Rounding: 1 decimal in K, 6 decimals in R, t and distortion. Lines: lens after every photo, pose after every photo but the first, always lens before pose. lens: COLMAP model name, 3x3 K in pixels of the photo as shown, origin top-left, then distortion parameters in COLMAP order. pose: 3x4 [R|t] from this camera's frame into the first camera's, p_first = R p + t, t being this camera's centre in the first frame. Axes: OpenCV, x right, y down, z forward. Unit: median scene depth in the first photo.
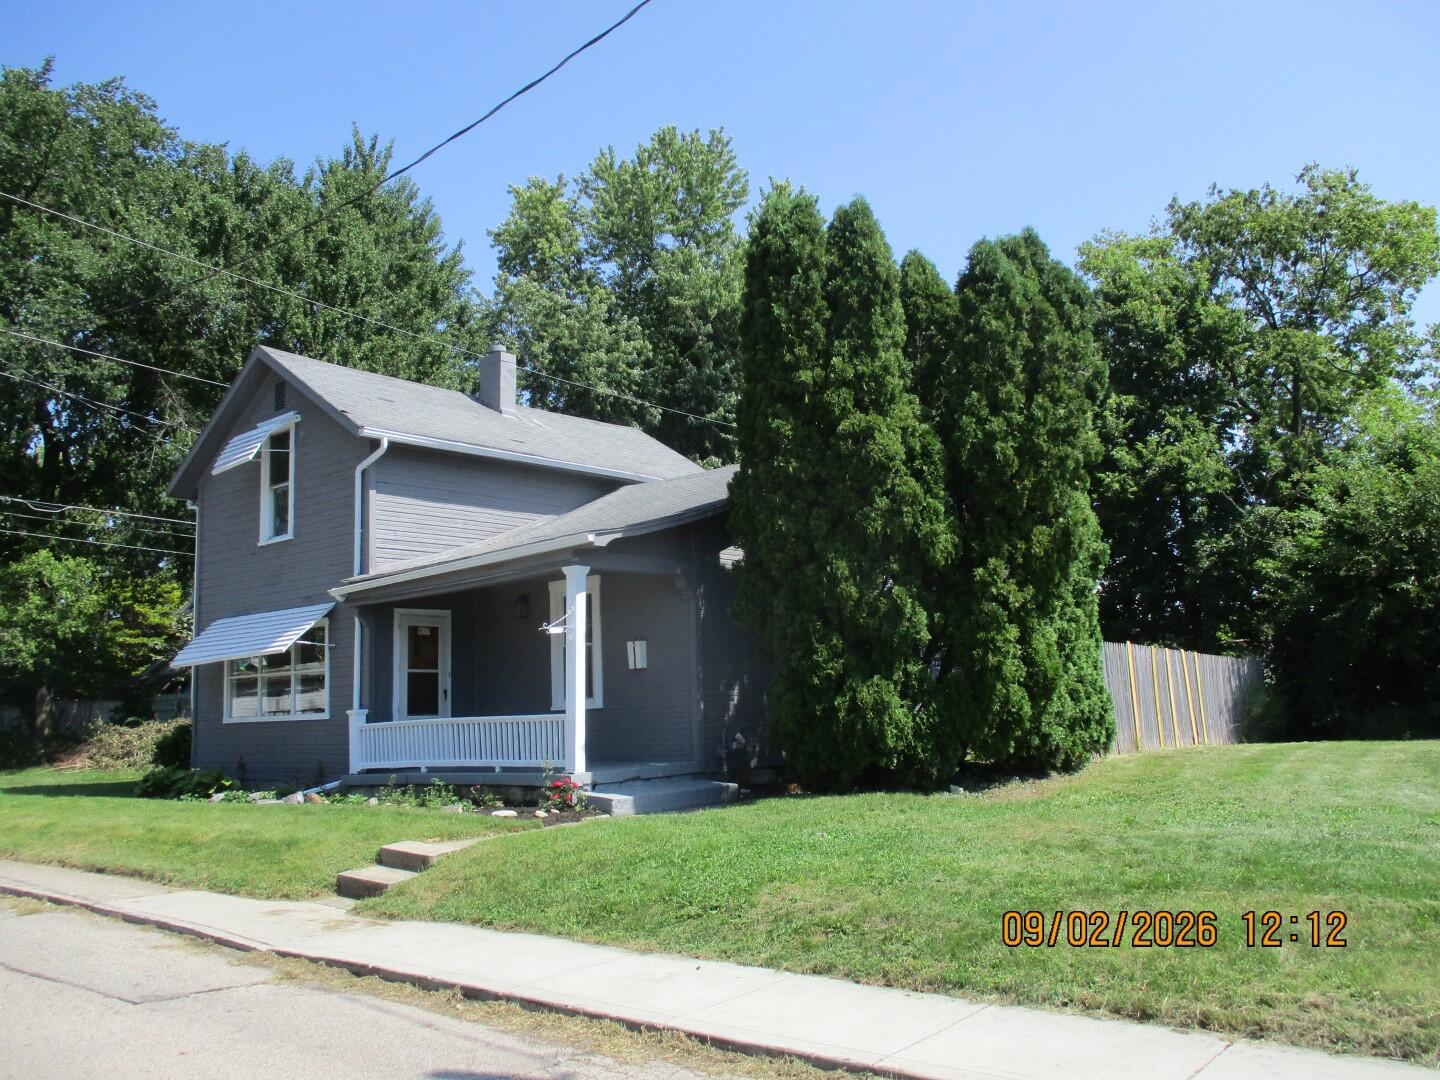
lens RADIAL K [[1198.3, 0, 721.5], [0, 1198.3, 532.0], [0, 0, 1]] dist [-0.025750, 0.012385]
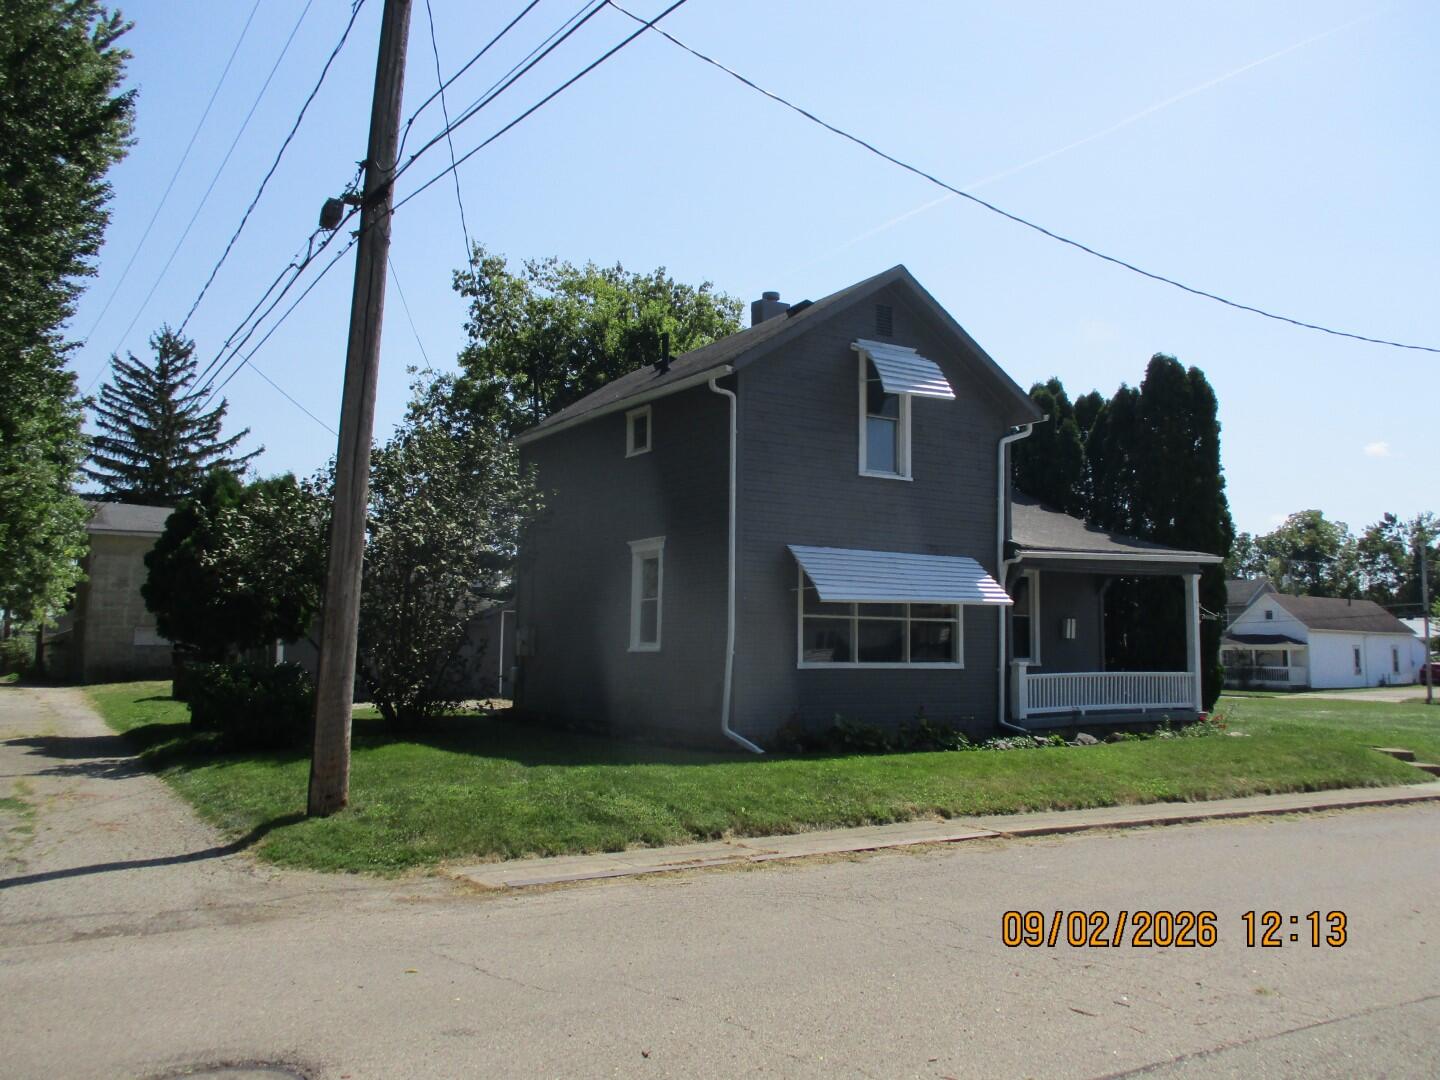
lens RADIAL K [[1198.3, 0, 730.6], [0, 1198.3, 543.8], [0, 0, 1]] dist [-0.025750, 0.012385]
pose [[0.324450, 0.124425, 0.937684, -1.328277], [-0.165532, 0.983482, -0.073226, 0.151527], [-0.931306, -0.131459, 0.339687, 0.804519]]
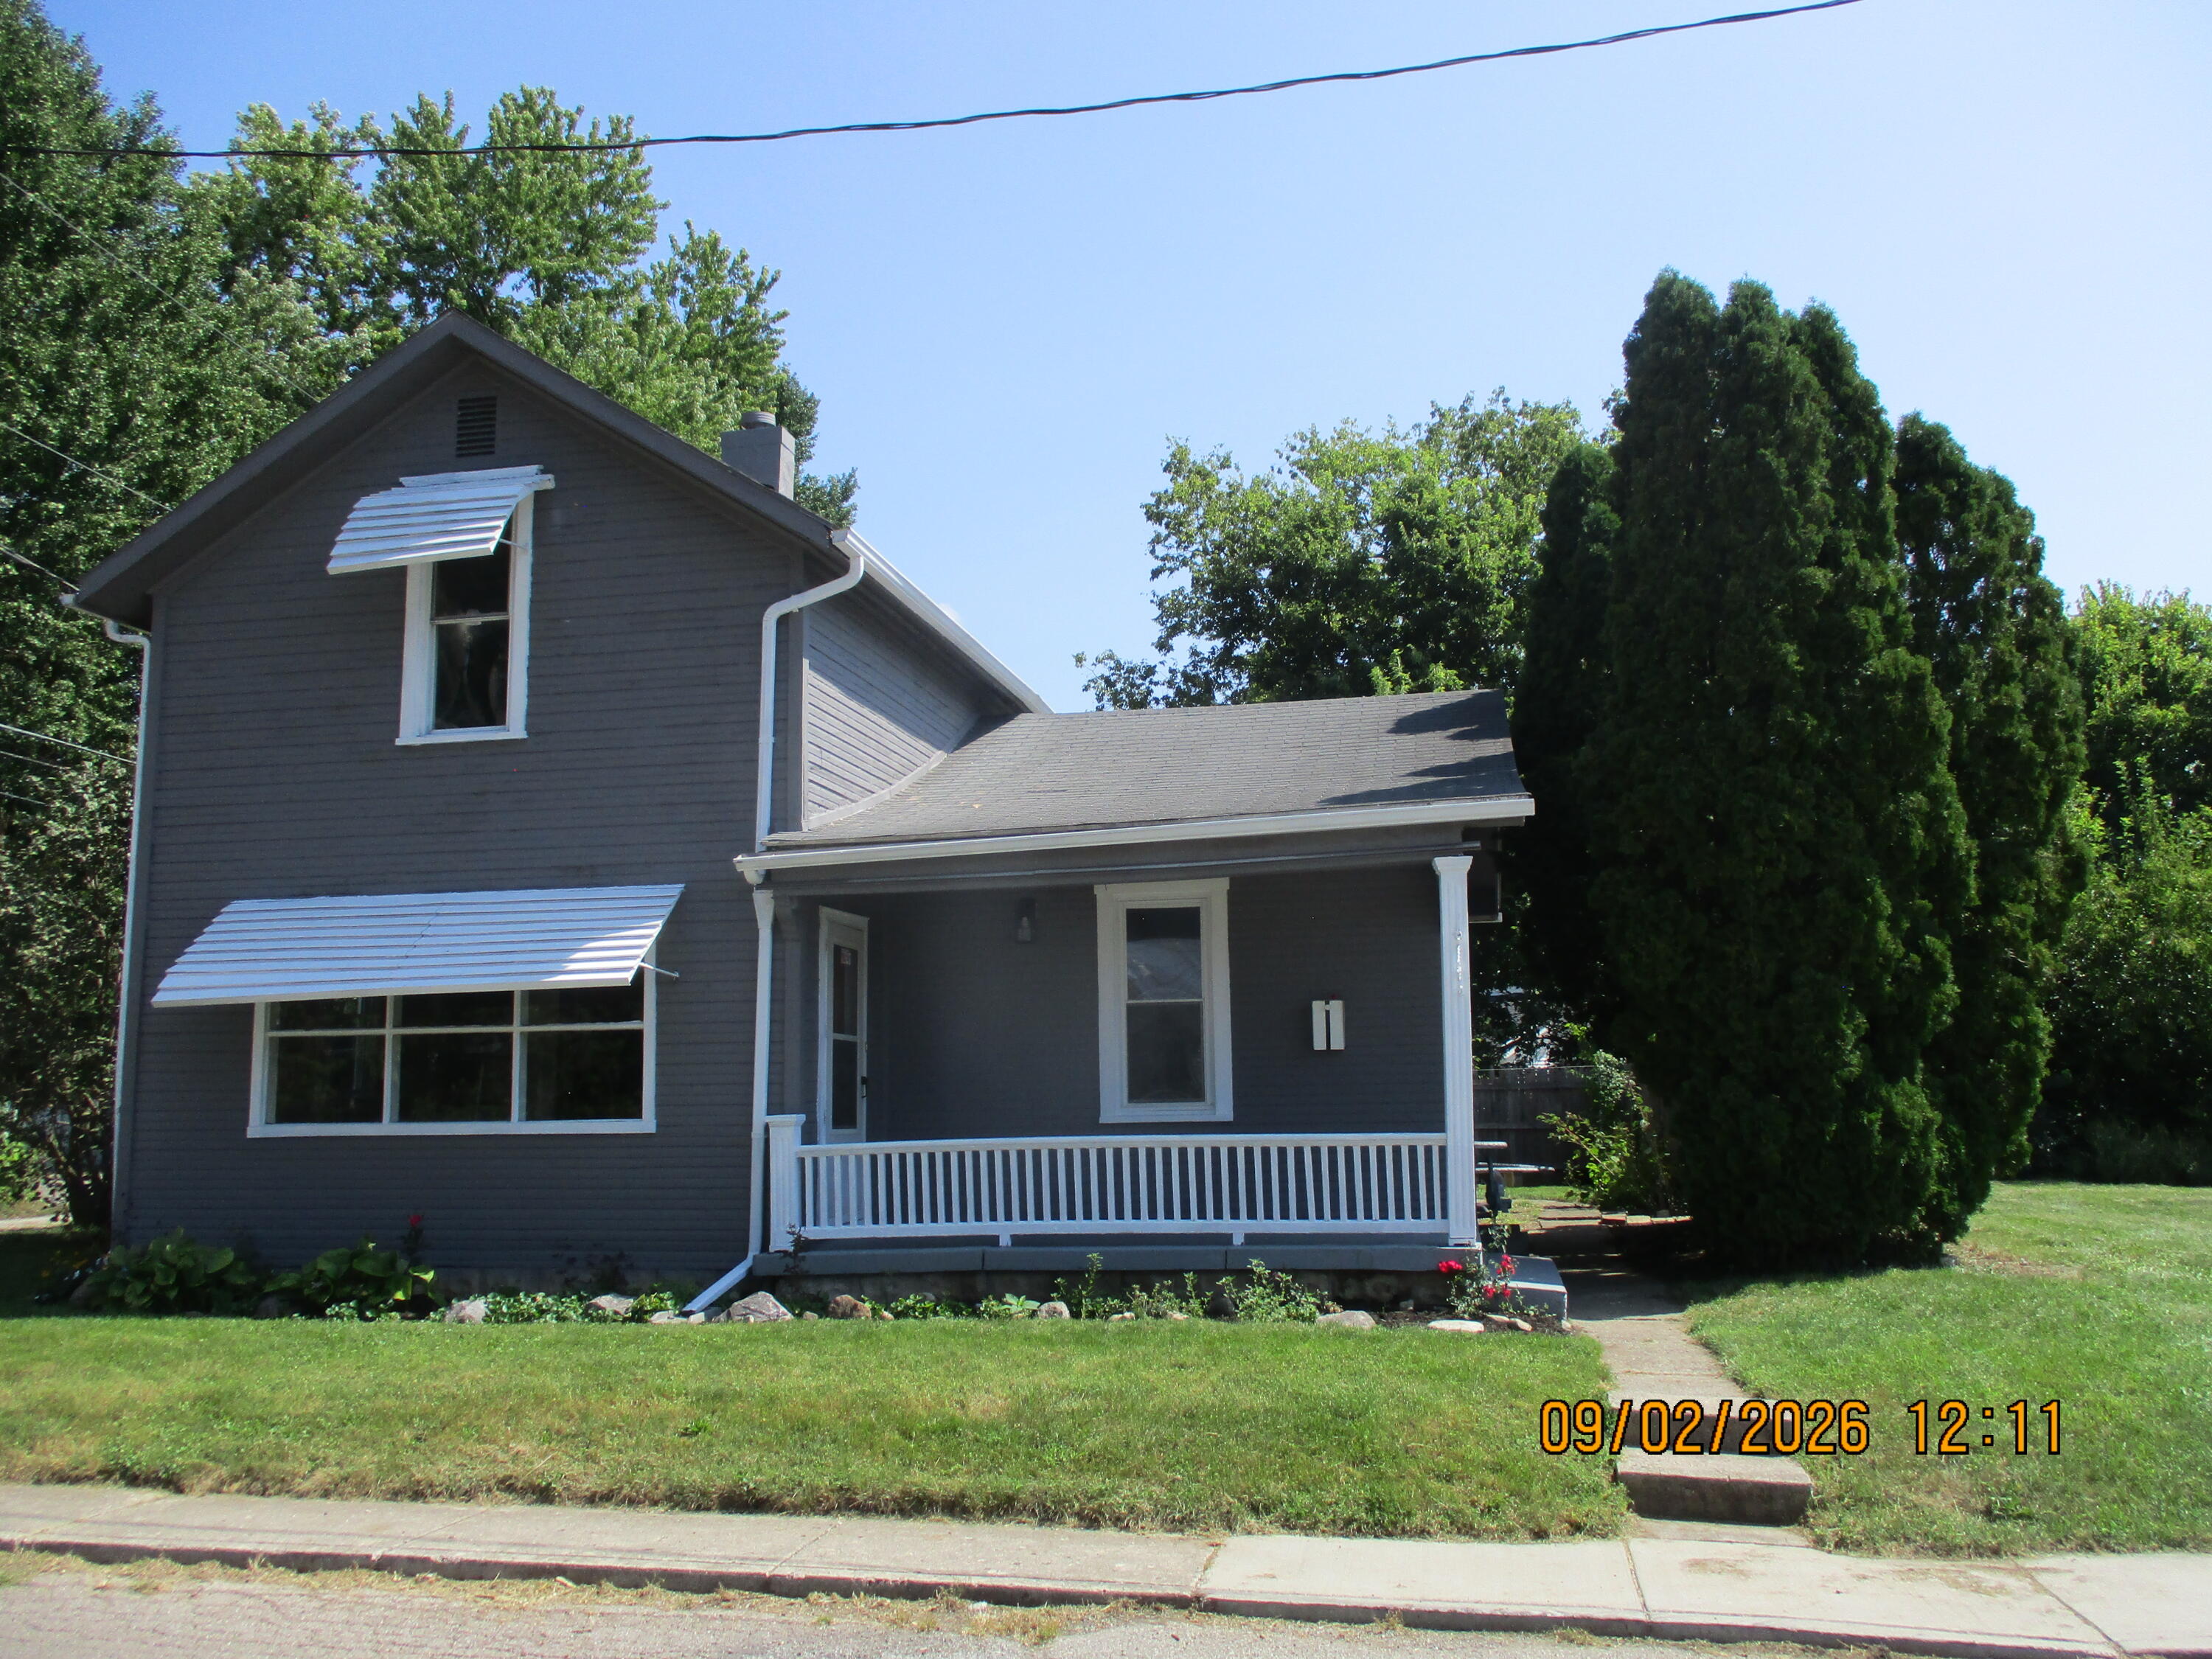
lens RADIAL K [[1840.8, 0, 1105.9], [0, 1840.8, 835.8], [0, 0, 1]] dist [-0.025750, 0.012385]
pose [[0.878265, 0.094589, 0.468725, -0.525471], [-0.090927, 0.995390, -0.030497, 0.047442], [-0.469449, -0.015836, 0.882817, 0.285745]]
